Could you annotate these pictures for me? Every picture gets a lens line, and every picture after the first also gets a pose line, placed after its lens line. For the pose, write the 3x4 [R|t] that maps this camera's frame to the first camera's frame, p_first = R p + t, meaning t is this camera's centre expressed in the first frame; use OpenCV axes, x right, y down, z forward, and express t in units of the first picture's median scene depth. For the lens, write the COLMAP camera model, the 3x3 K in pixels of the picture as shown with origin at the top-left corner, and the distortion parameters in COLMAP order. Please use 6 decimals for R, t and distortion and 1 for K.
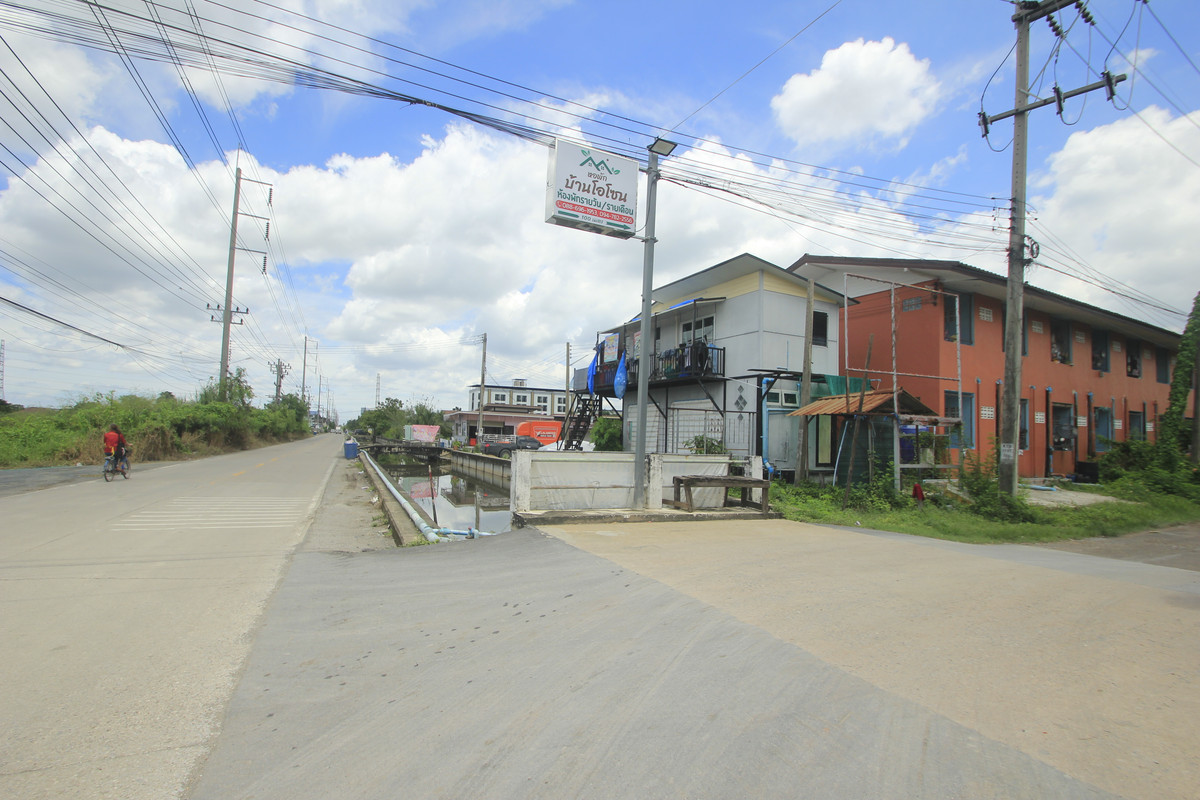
lens RADIAL K [[623.0, 0, 599.6], [0, 623.0, 424.6], [0, 0, 1]] dist [0.016069, 0.000363]
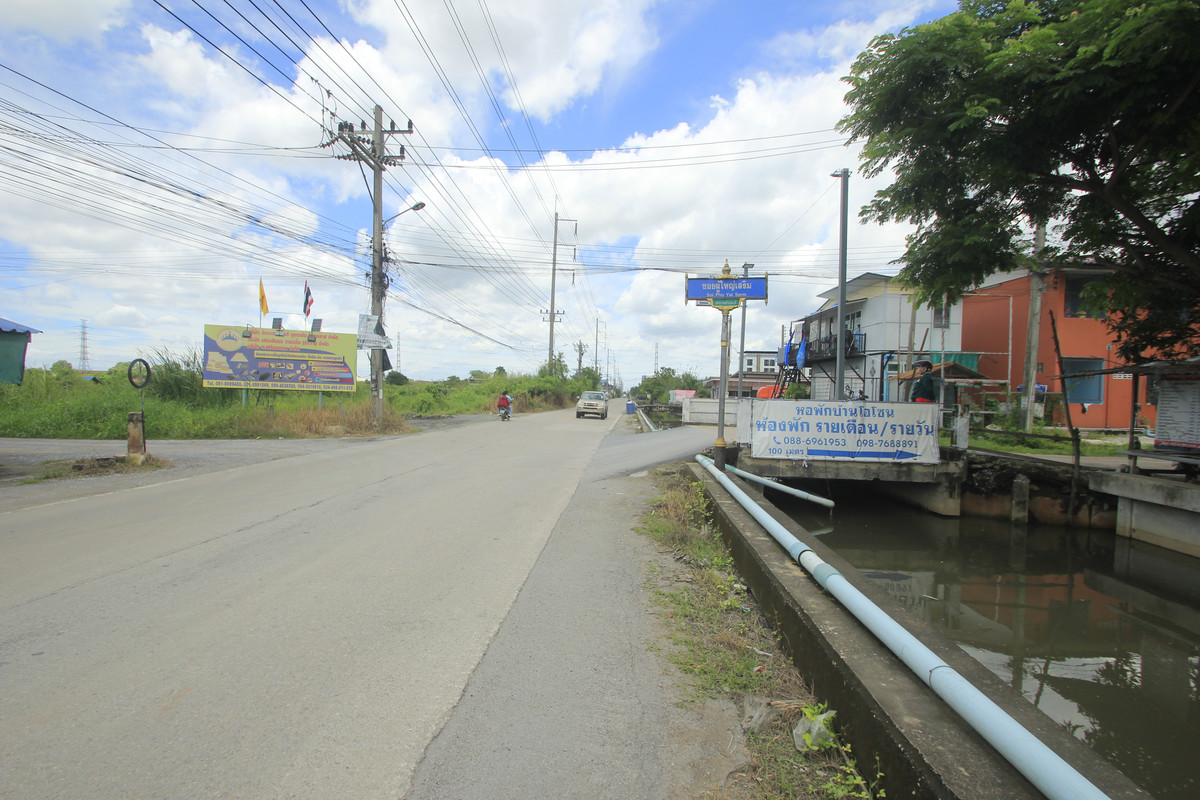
lens RADIAL K [[623.0, 0, 599.6], [0, 623.0, 424.6], [0, 0, 1]] dist [0.016069, 0.000363]
pose [[0.905885, 0.012810, -0.423330, 0.129009], [0.010522, 0.998553, 0.052733, 0.002416], [0.423393, -0.052225, 0.904439, -0.289403]]
